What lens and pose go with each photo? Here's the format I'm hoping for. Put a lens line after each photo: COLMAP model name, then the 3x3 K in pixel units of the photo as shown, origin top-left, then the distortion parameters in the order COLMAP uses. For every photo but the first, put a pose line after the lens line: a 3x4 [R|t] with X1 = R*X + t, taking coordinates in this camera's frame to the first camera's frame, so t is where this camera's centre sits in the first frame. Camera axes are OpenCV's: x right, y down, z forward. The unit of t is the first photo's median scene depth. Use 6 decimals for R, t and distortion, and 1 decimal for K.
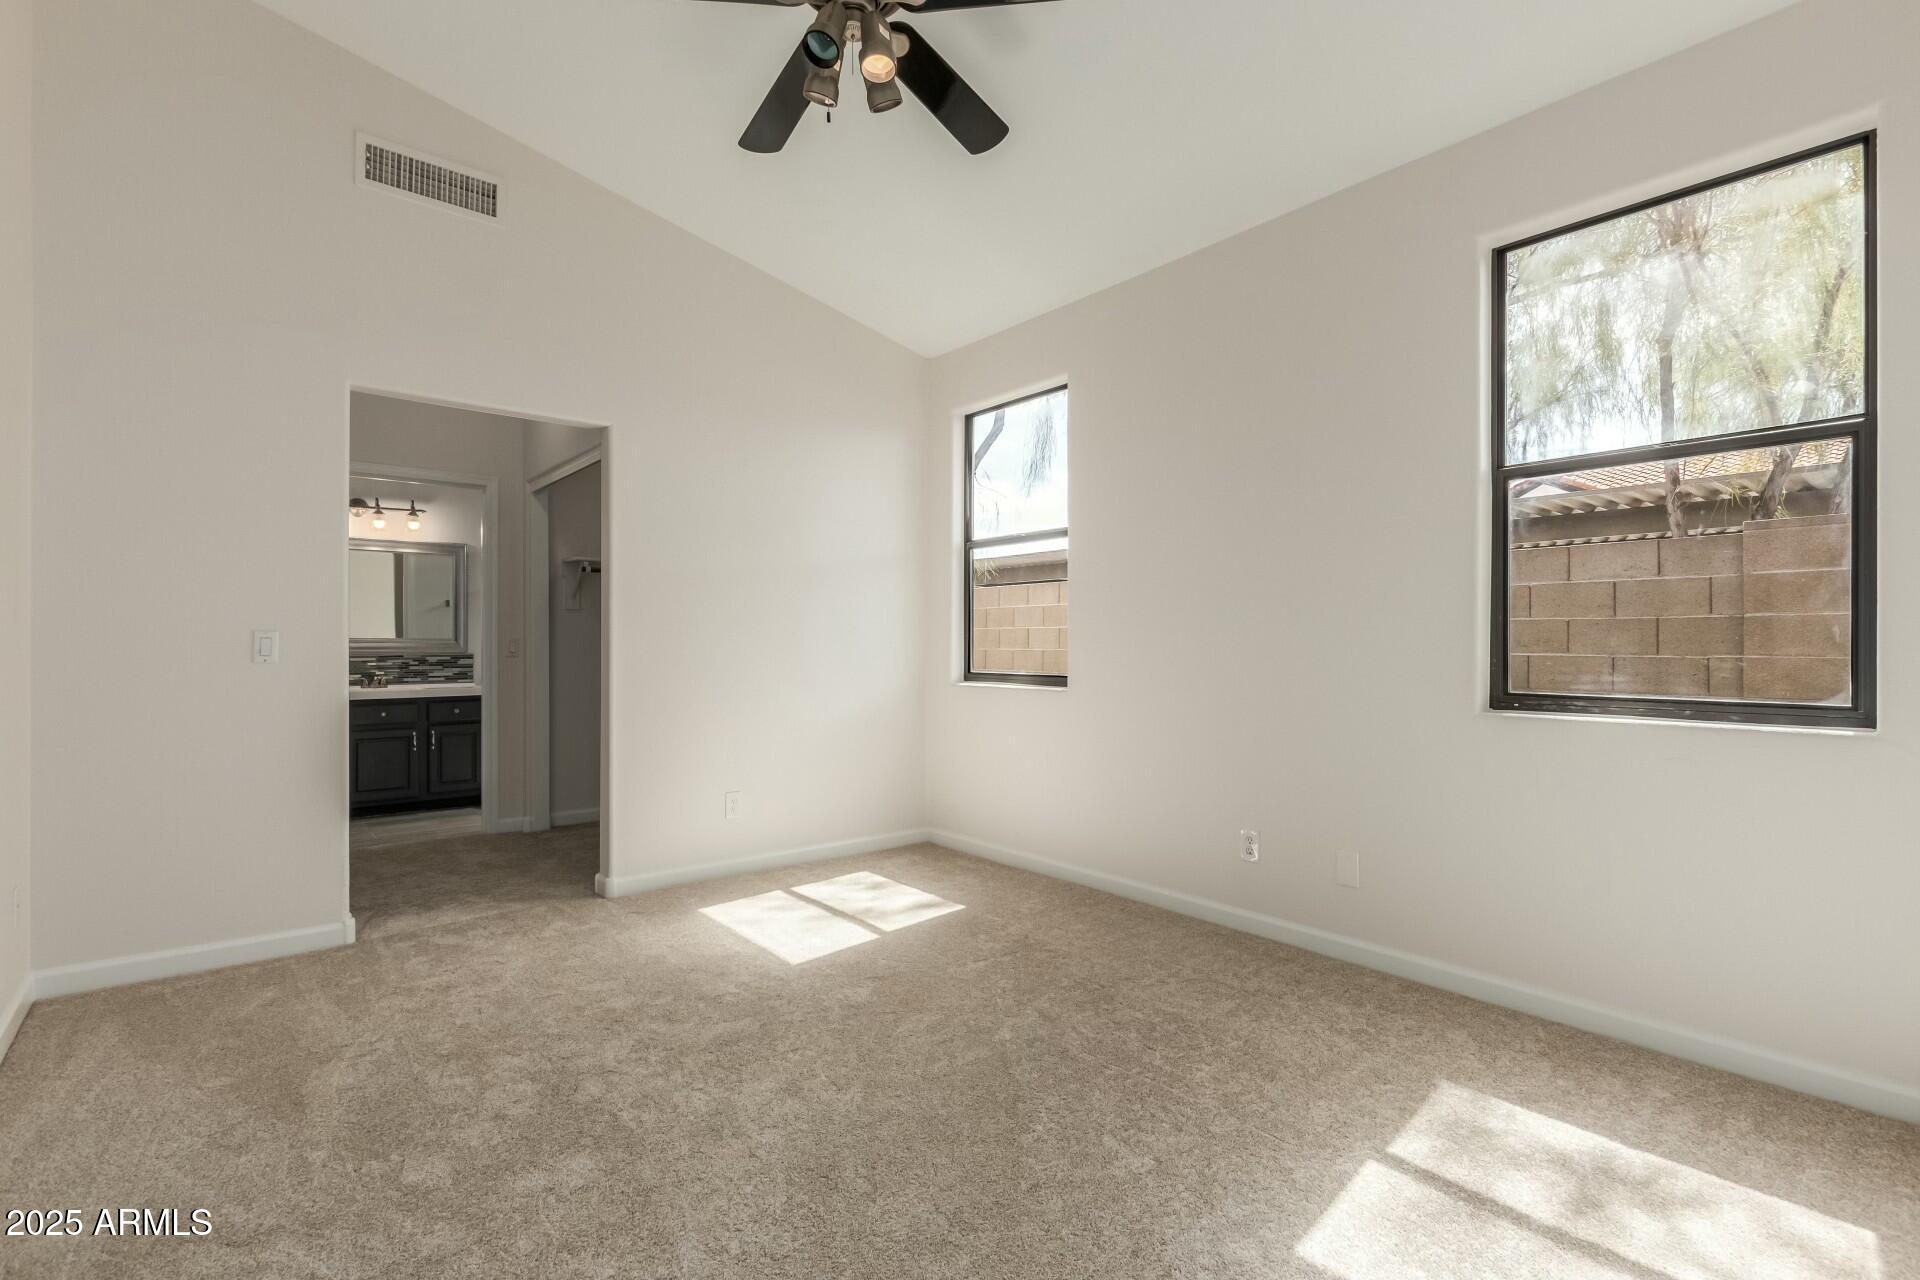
lens RADIAL K [[881.9, 0, 972.7], [0, 881.9, 648.5], [0, 0, 1]] dist [0.010205, -0.003991]
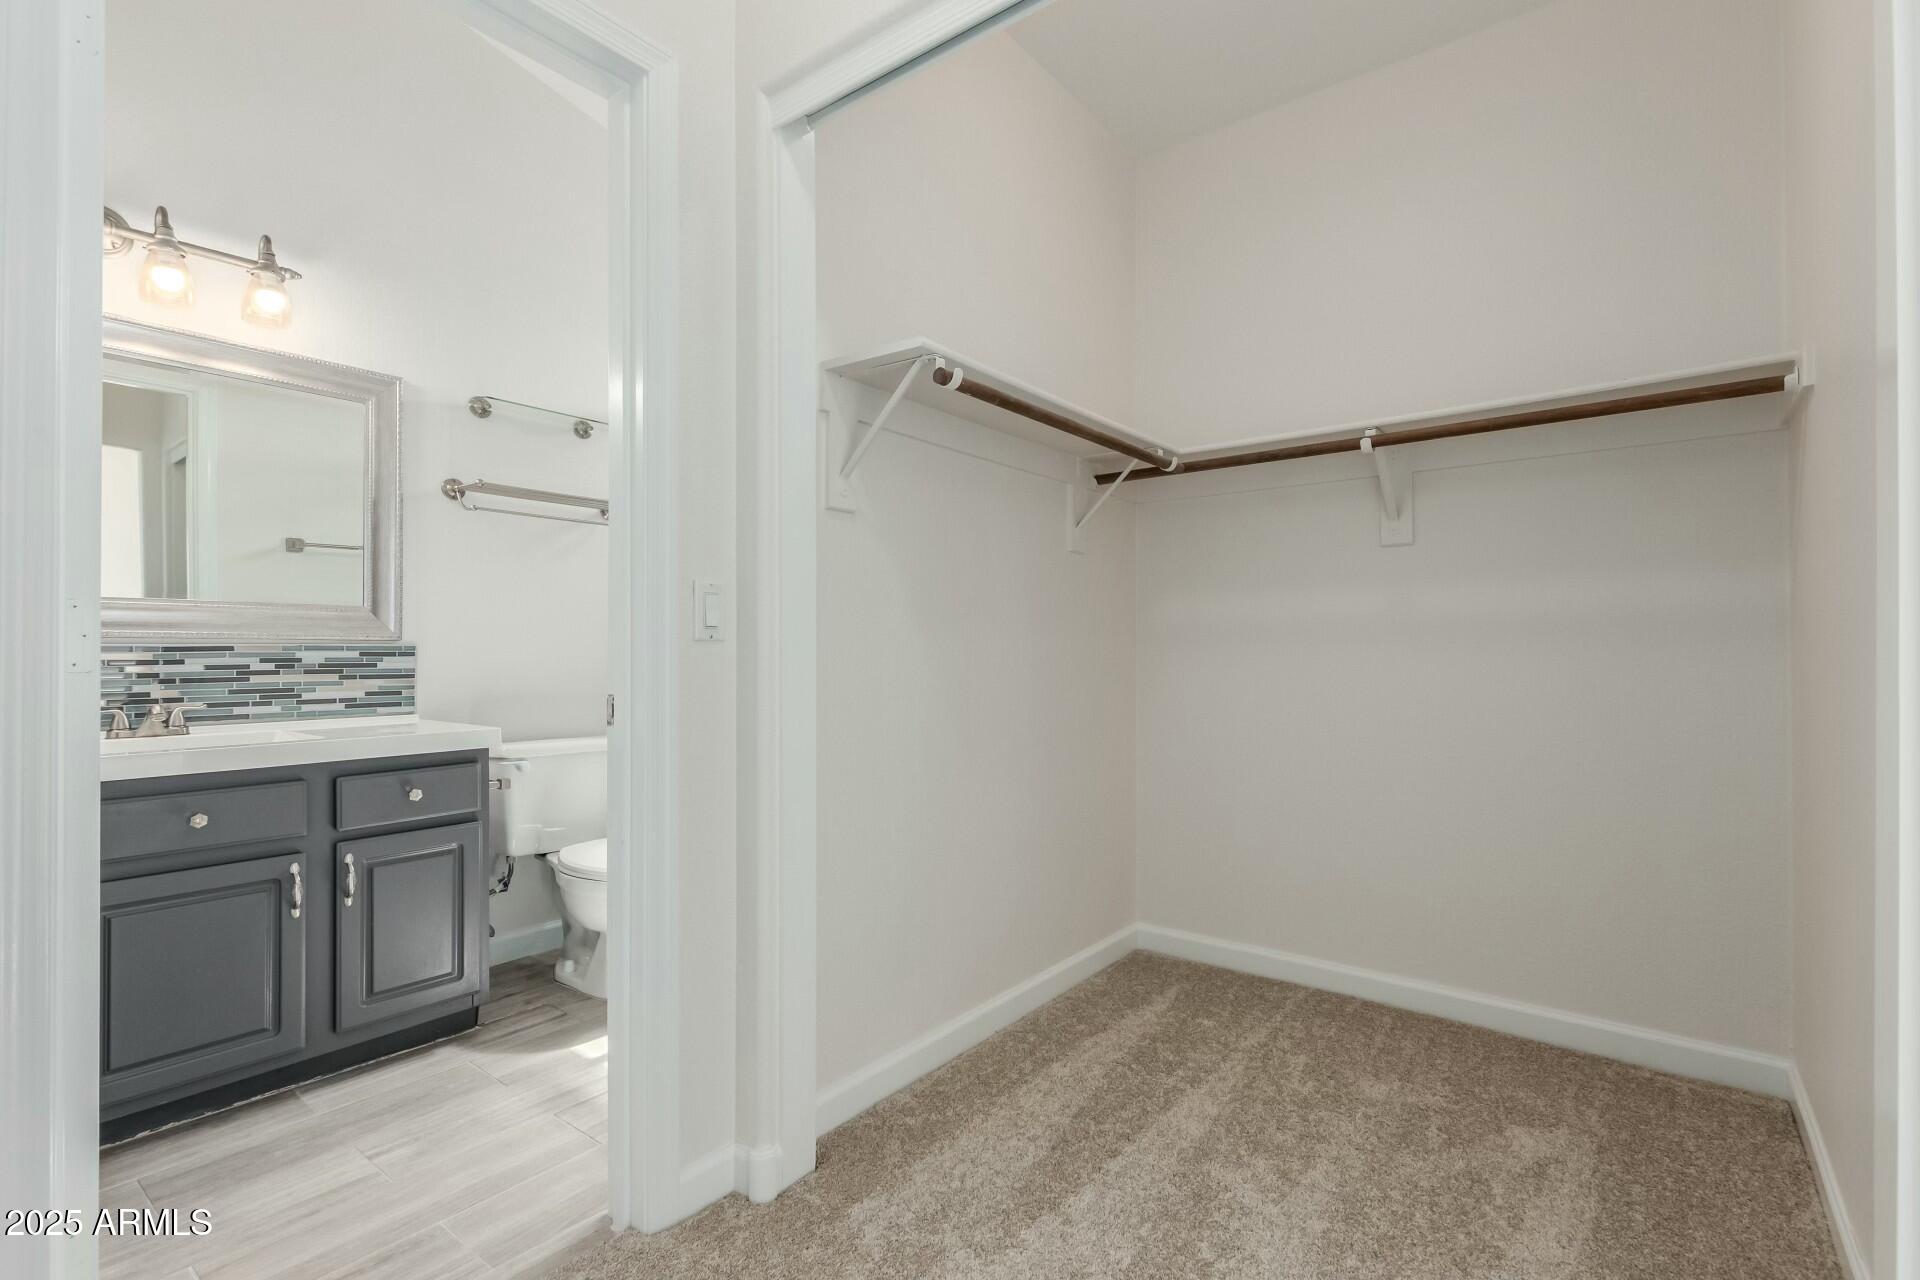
lens RADIAL K [[881.9, 0, 955.7], [0, 881.9, 645.0], [0, 0, 1]] dist [0.010205, -0.003991]
pose [[0.977859, -0.001897, 0.209259, -0.438687], [0.003849, 0.999953, -0.008922, 0.011997], [-0.209232, 0.009530, 0.977820, 0.588552]]
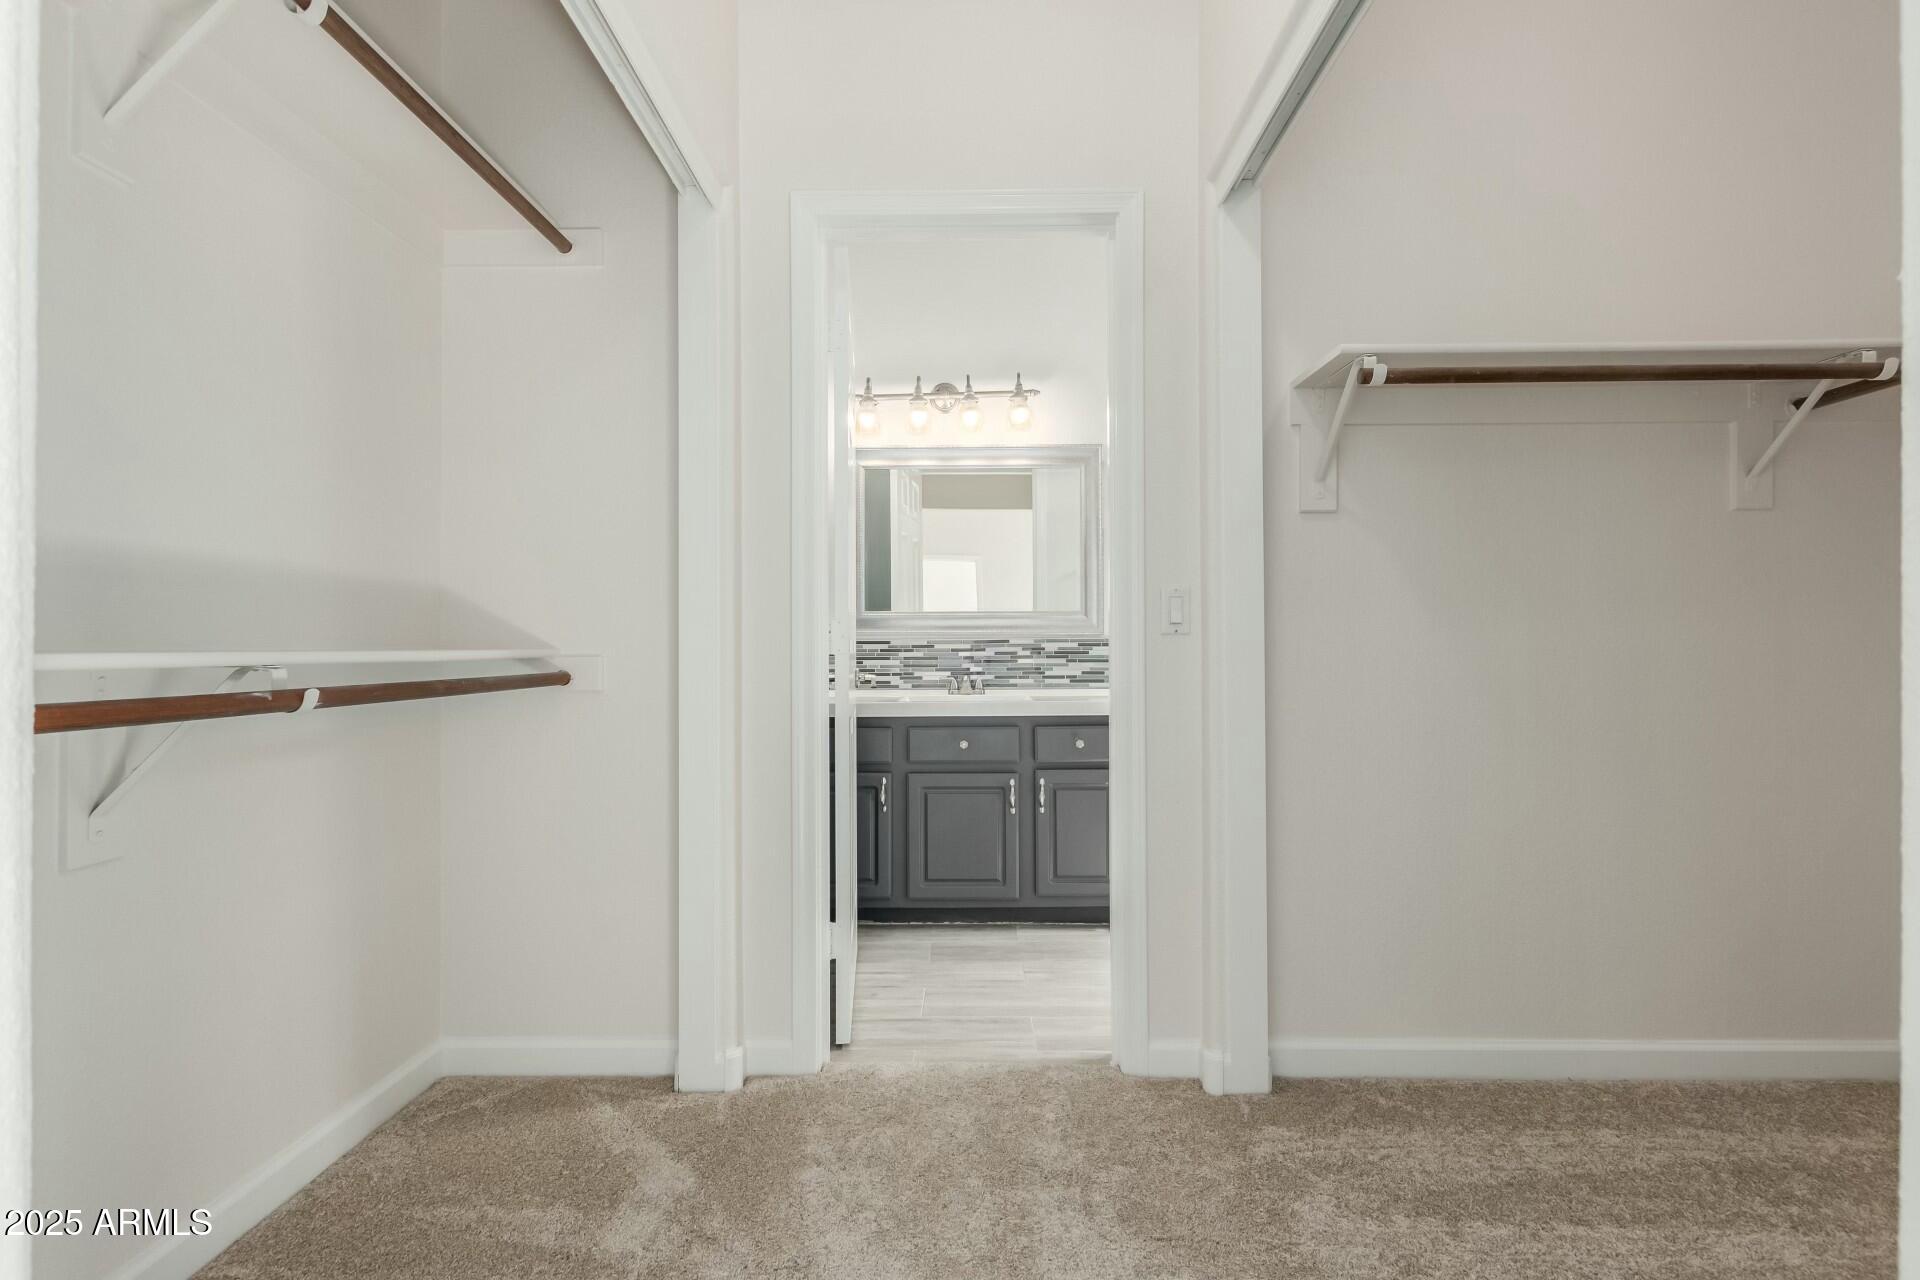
lens RADIAL K [[881.9, 0, 953.6], [0, 881.9, 642.3], [0, 0, 1]] dist [0.010205, -0.003991]
pose [[0.747851, -0.006432, -0.663836, -0.289961], [0.004224, 0.999979, -0.004929, 0.012417], [0.663854, 0.000882, 0.747862, 0.555973]]
